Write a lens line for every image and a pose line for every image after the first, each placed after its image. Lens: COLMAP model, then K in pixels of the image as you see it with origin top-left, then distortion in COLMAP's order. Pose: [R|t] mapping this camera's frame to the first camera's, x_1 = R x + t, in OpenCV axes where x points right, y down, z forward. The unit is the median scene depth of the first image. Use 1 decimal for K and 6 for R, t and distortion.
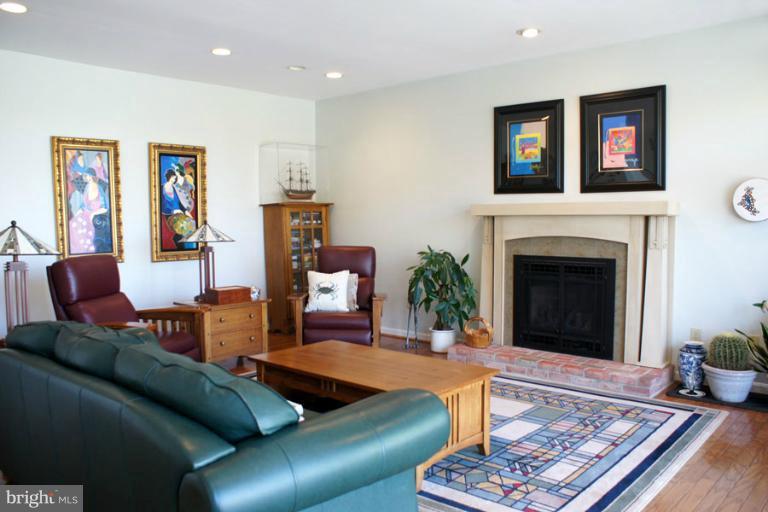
lens RADIAL K [[660.5, 0, 384.0], [0, 660.5, 256.0], [0, 0, 1]] dist [-0.088426, 0.005963]
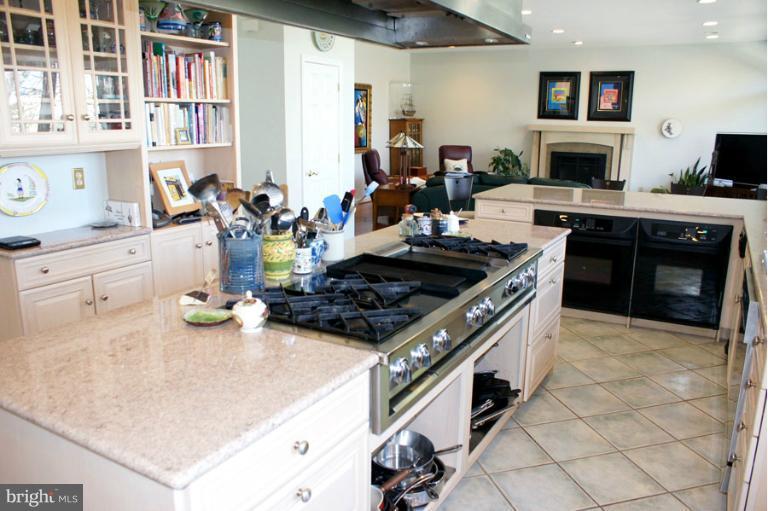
lens RADIAL K [[660.5, 0, 384.0], [0, 660.5, 255.5], [0, 0, 1]] dist [-0.088426, 0.005963]
pose [[0.968747, -0.031519, 0.246039, -0.770112], [-0.006365, 0.988409, 0.151681, 0.011587], [-0.247968, -0.148507, 0.957318, -0.780244]]
